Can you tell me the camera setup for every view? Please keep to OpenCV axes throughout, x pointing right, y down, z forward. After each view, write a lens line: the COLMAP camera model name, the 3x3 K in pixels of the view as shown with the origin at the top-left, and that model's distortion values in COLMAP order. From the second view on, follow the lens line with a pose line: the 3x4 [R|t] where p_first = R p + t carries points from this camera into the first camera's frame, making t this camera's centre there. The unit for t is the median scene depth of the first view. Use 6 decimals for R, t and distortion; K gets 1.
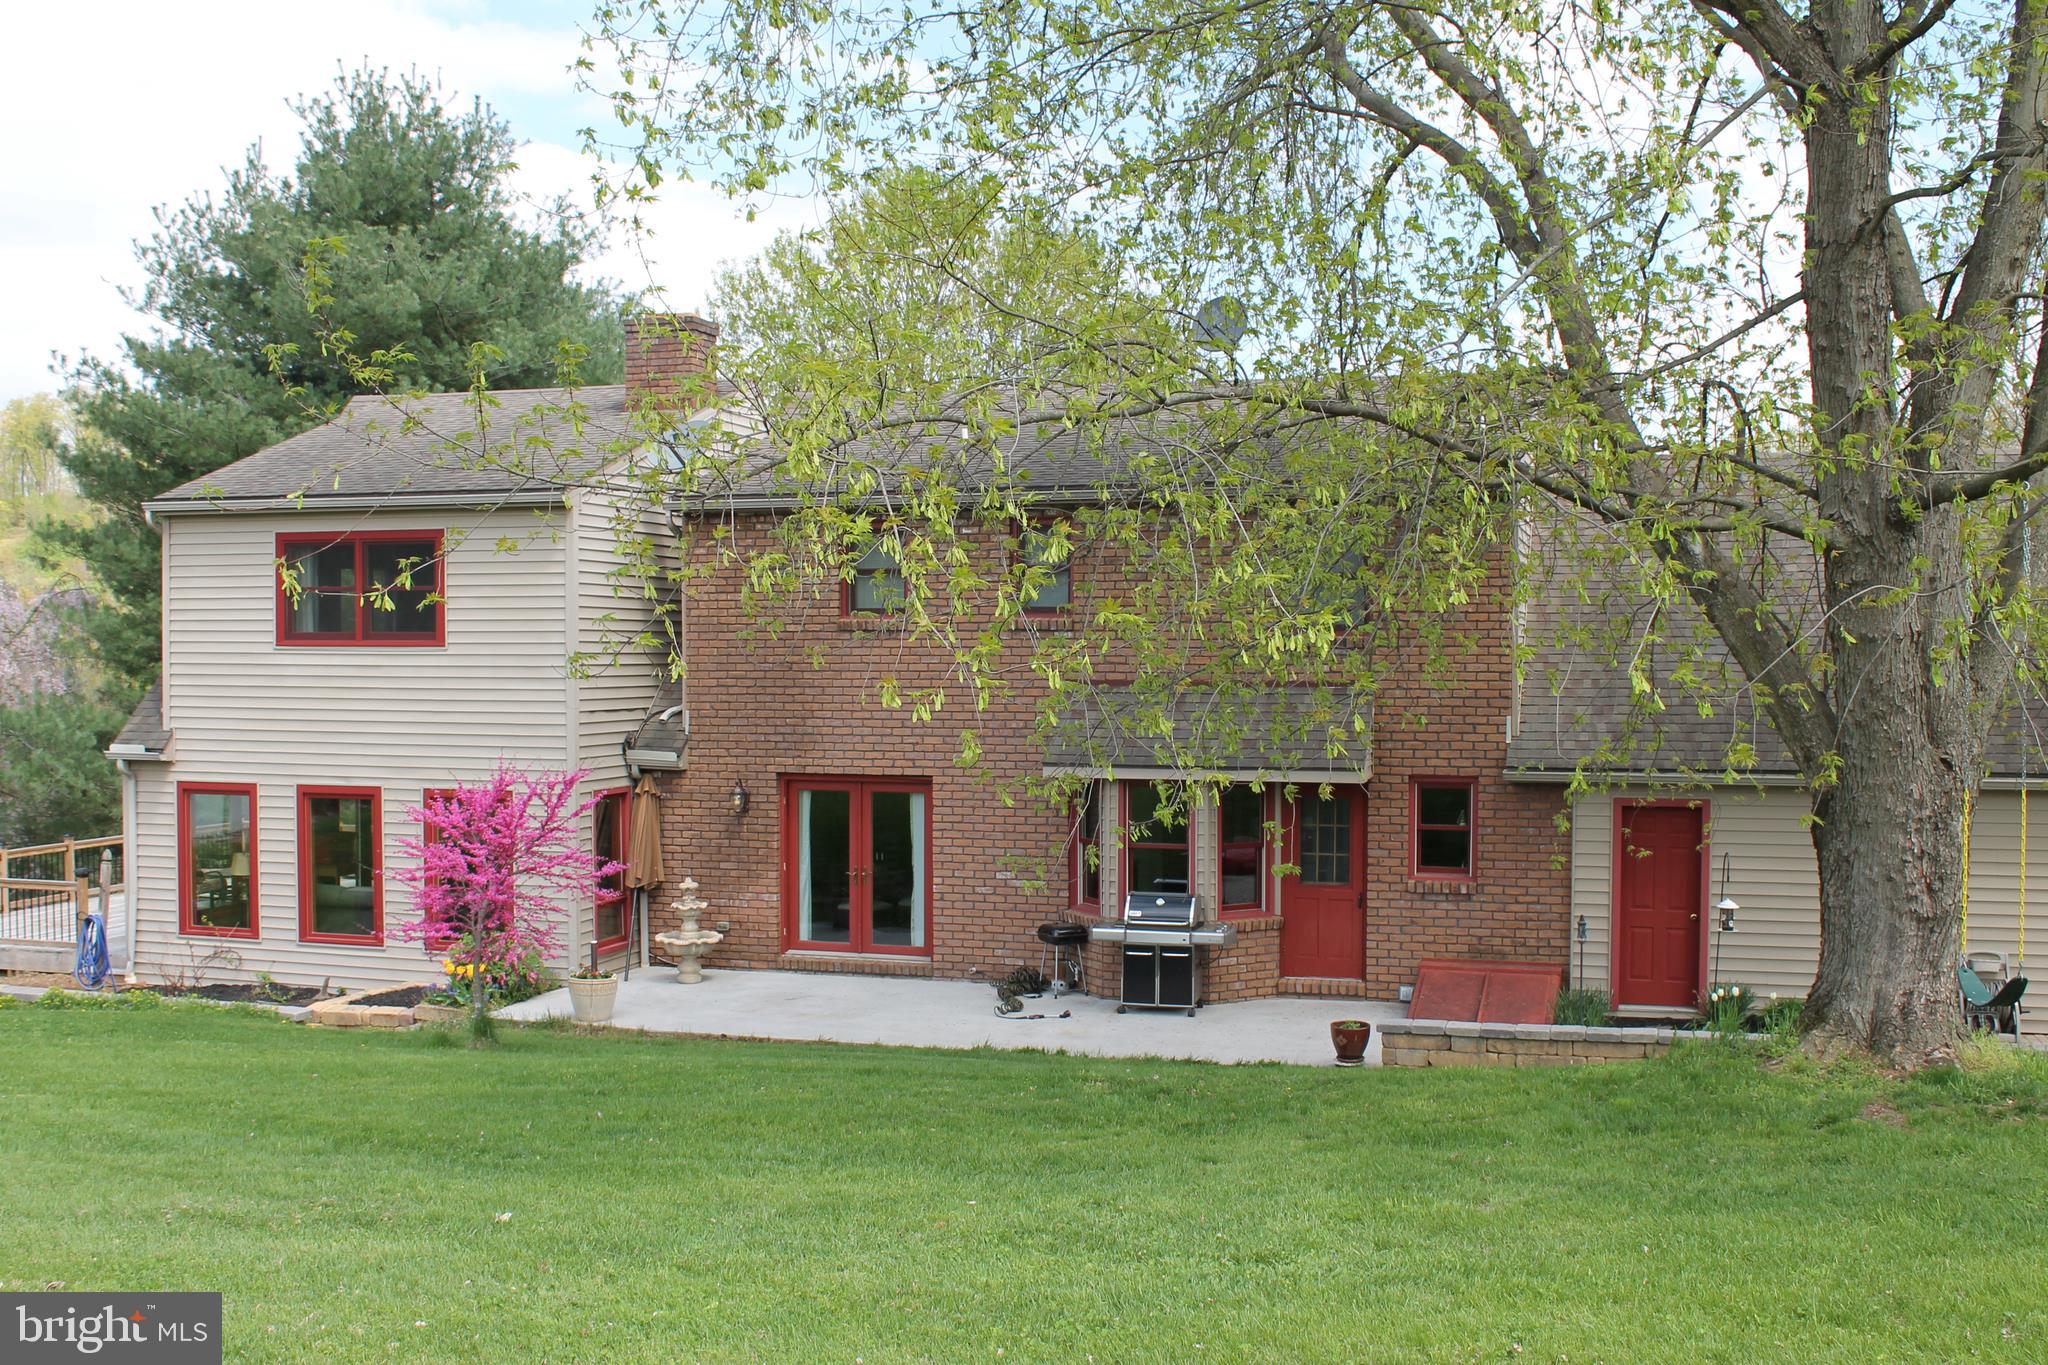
lens RADIAL K [[2039.7, 0, 1024.0], [0, 2039.7, 682.5], [0, 0, 1]] dist [-0.095244, 0.006220]
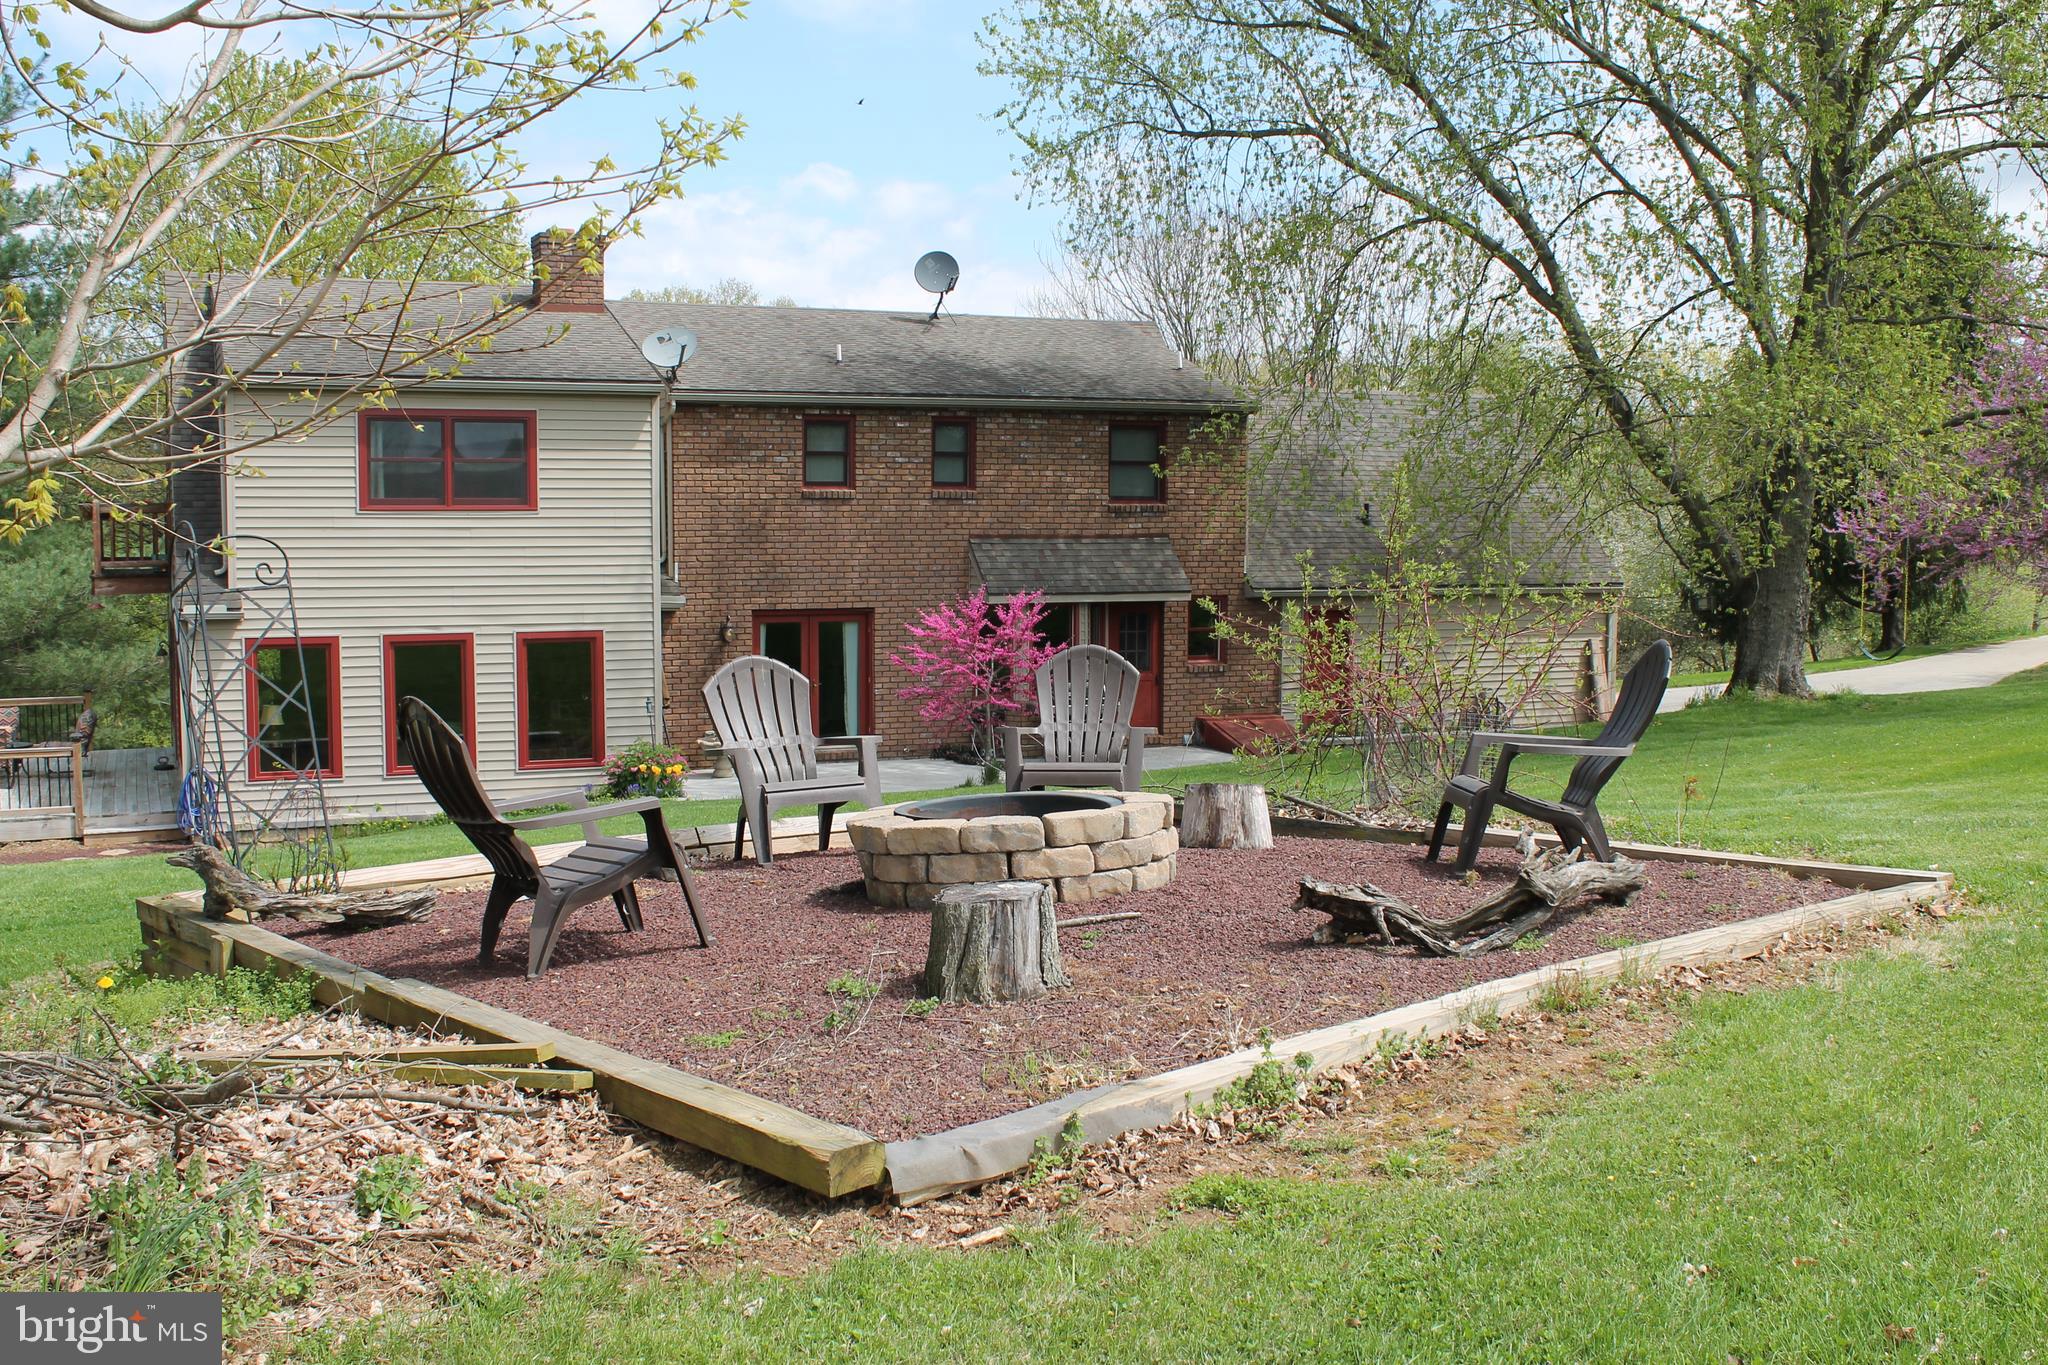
lens RADIAL K [[2039.7, 0, 1024.0], [0, 2039.7, 682.5], [0, 0, 1]] dist [-0.095244, 0.006220]
pose [[0.761735, -0.052806, 0.645733, -0.818739], [0.009504, 0.997476, 0.070359, 0.001536], [-0.647819, -0.047457, 0.760315, -0.081218]]
